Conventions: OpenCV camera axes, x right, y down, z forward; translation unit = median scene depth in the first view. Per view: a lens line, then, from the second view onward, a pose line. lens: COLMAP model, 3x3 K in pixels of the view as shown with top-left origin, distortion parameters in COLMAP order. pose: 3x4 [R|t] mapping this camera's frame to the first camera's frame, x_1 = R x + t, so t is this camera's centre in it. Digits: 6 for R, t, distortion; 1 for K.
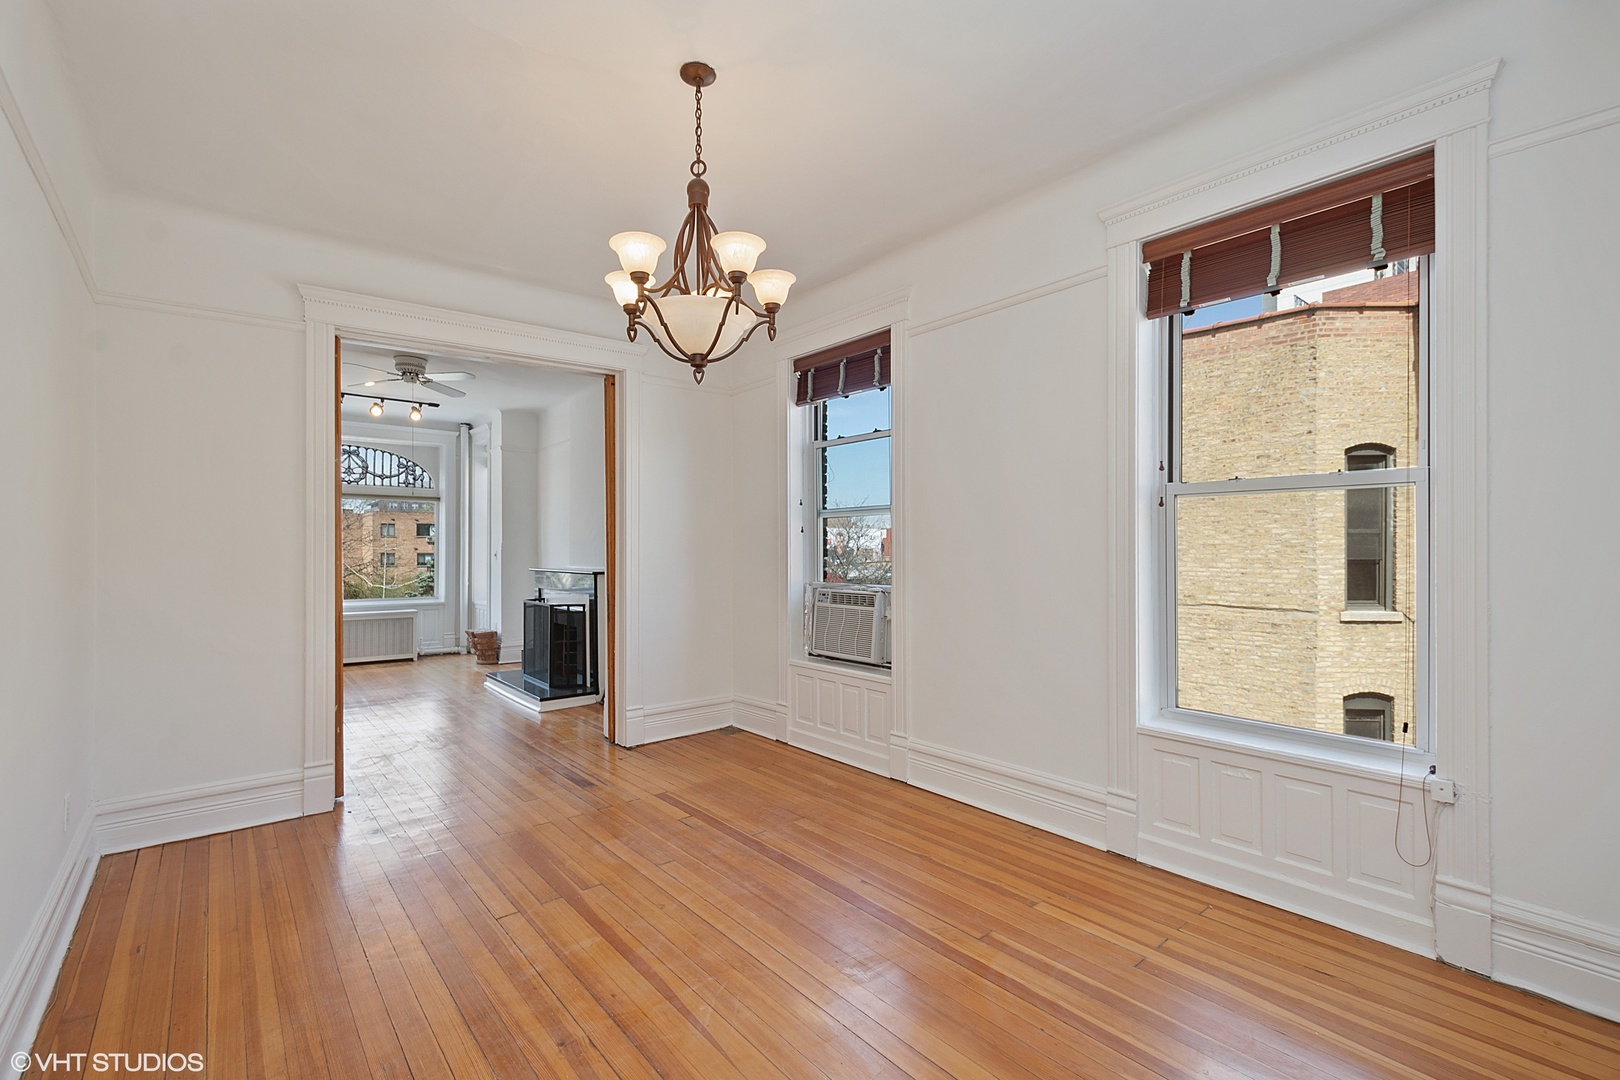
lens RADIAL K [[702.4, 0, 814.7], [0, 702.4, 553.8], [0, 0, 1]] dist [0.000030, -0.000156]
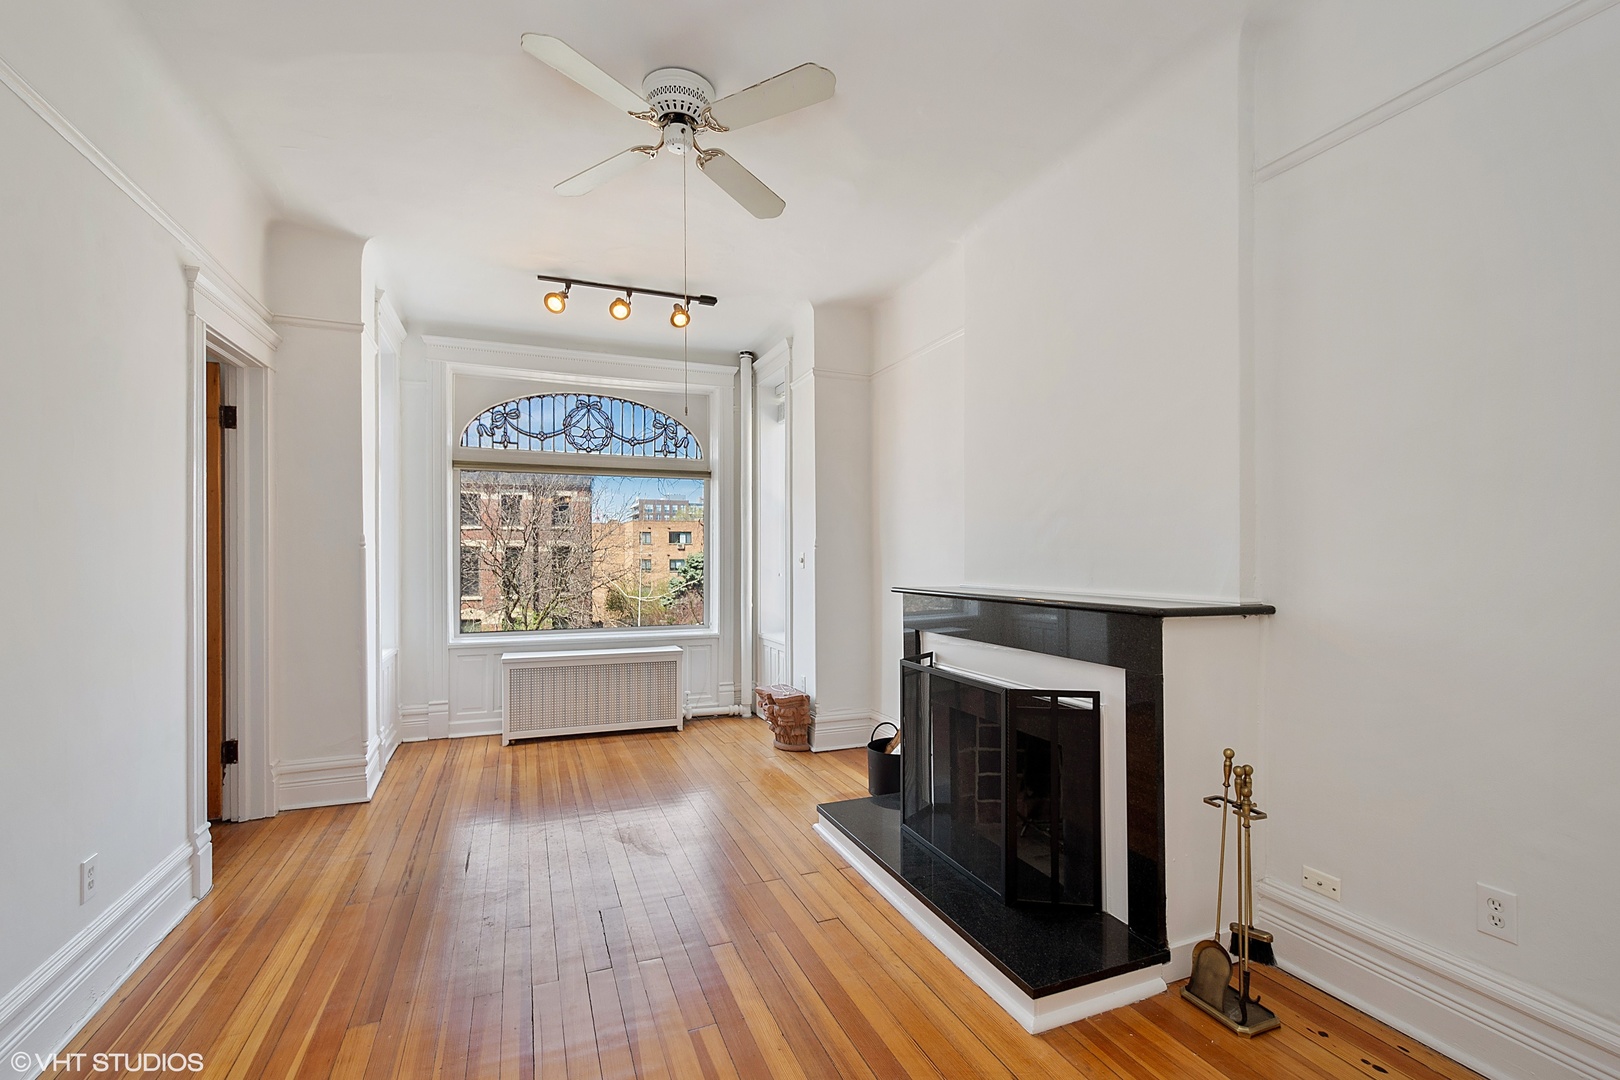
lens RADIAL K [[702.4, 0, 809.6], [0, 702.4, 562.2], [0, 0, 1]] dist [0.000030, -0.000156]
pose [[0.950153, -0.002708, -0.311771, -0.253140], [0.004239, 0.999982, 0.004233, 0.000755], [0.311754, -0.005343, 0.950148, 0.425277]]
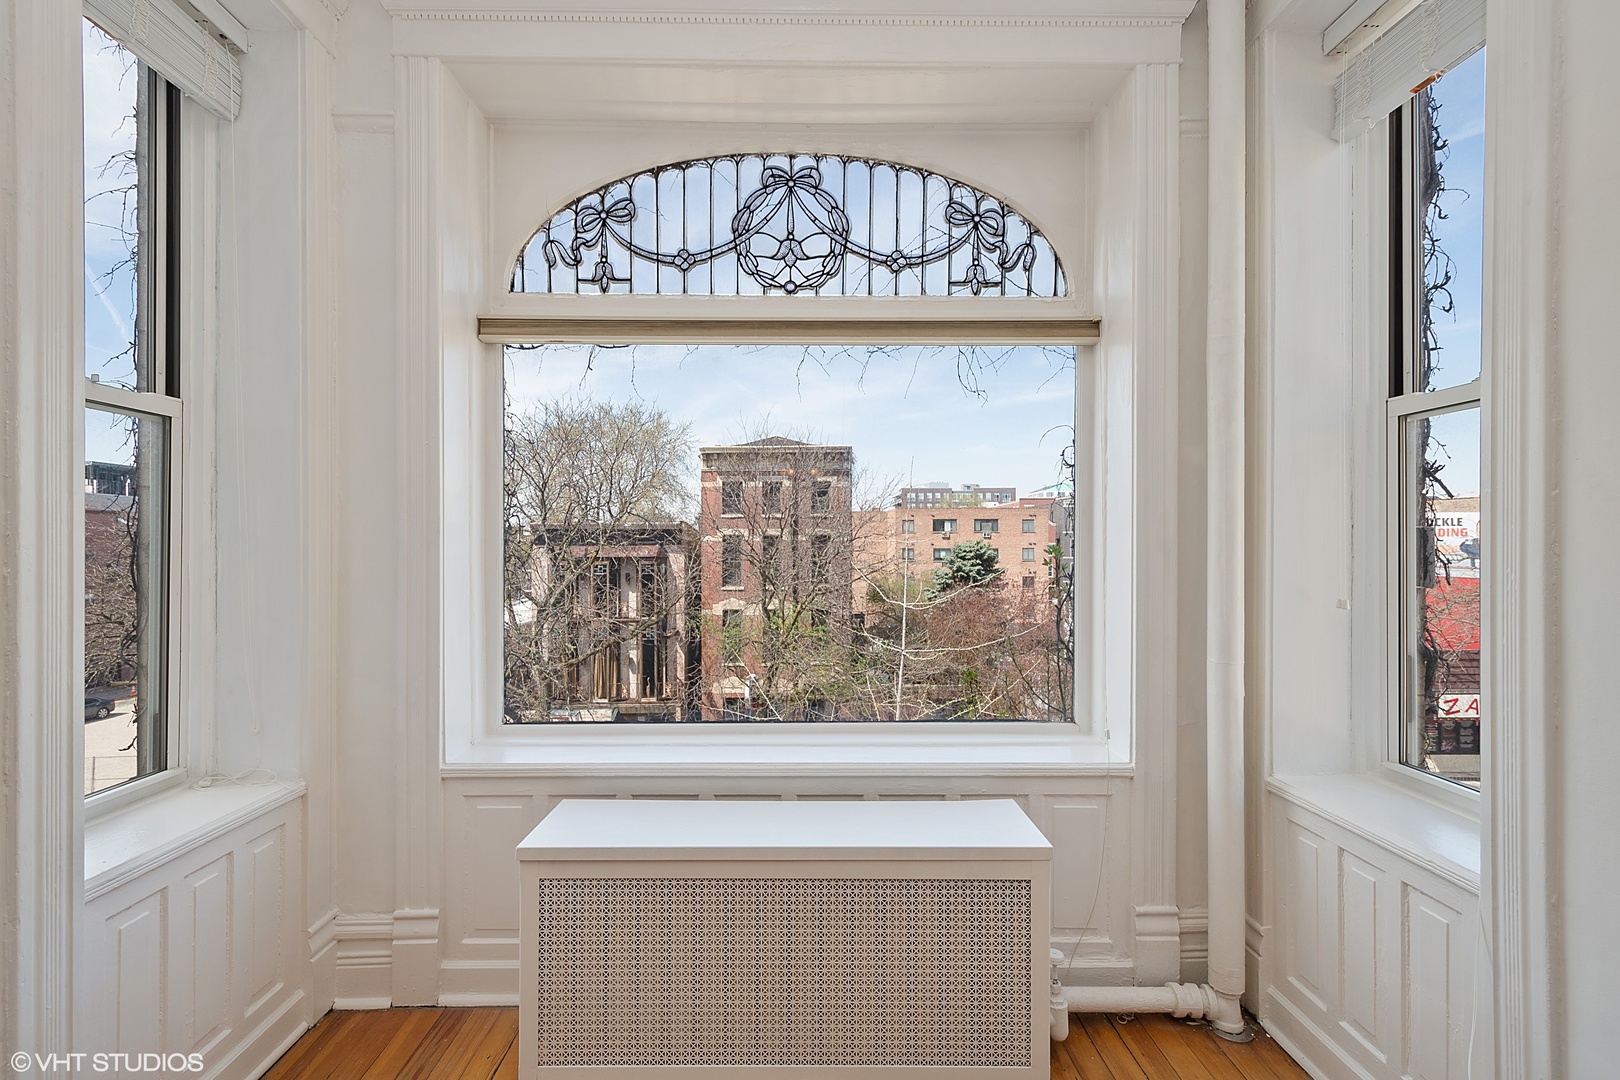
lens RADIAL K [[702.4, 0, 803.8], [0, 702.4, 547.9], [0, 0, 1]] dist [0.000030, -0.000156]
pose [[0.769132, -0.002450, -0.639085, -0.472046], [0.001758, 0.999997, -0.001718, -0.001618], [0.639087, 0.000198, 0.769134, 0.772127]]
